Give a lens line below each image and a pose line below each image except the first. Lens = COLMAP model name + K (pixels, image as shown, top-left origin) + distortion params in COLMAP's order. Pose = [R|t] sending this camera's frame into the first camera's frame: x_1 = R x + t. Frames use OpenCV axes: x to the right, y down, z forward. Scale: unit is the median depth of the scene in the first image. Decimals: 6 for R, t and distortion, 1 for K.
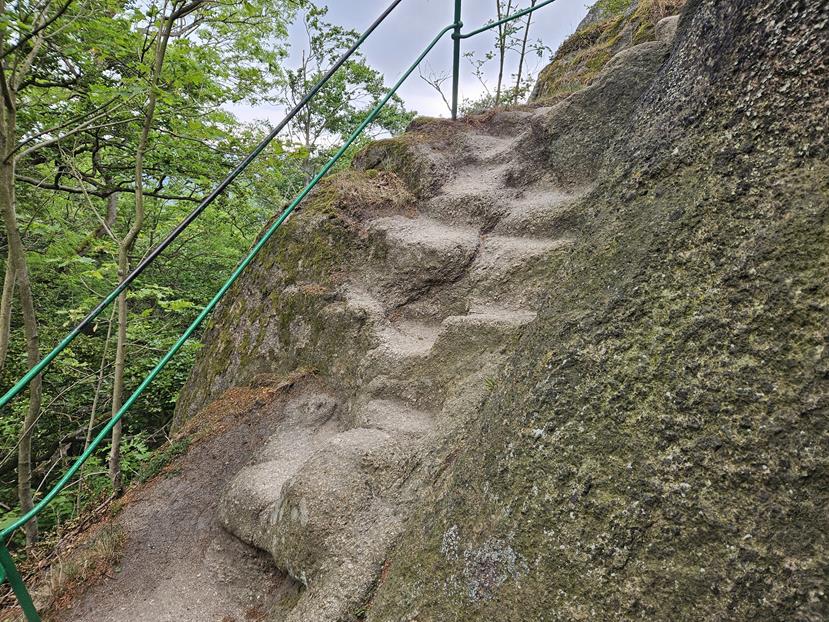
lens RADIAL K [[555.8, 0, 412.0], [0, 555.8, 306.9], [0, 0, 1]] dist [0.045586, -0.031420]
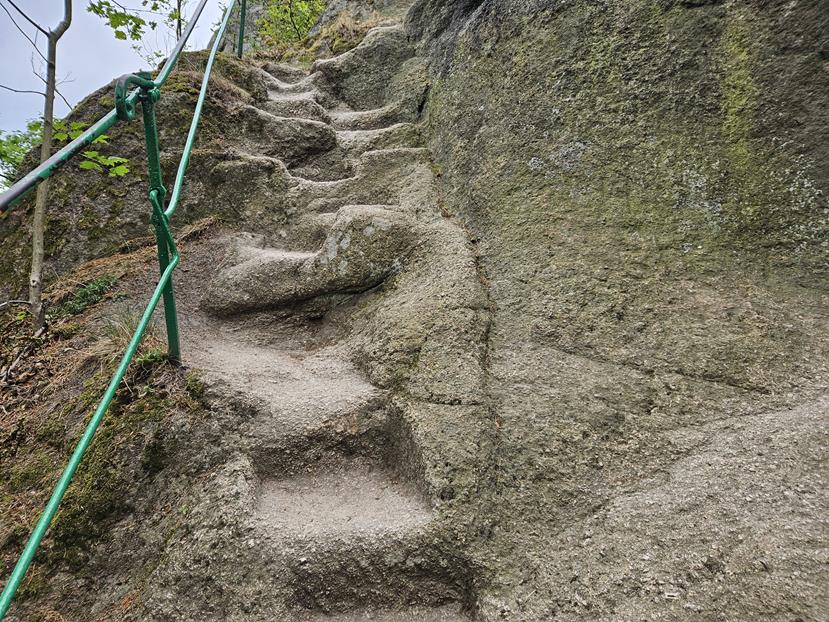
lens RADIAL K [[555.8, 0, 418.2], [0, 555.8, 313.7], [0, 0, 1]] dist [0.045586, -0.031420]
pose [[0.692759, -0.057261, 0.718893, -0.680893], [0.166813, 0.982532, -0.082488, 0.435598], [-0.701612, 0.177065, 0.690209, 0.038403]]
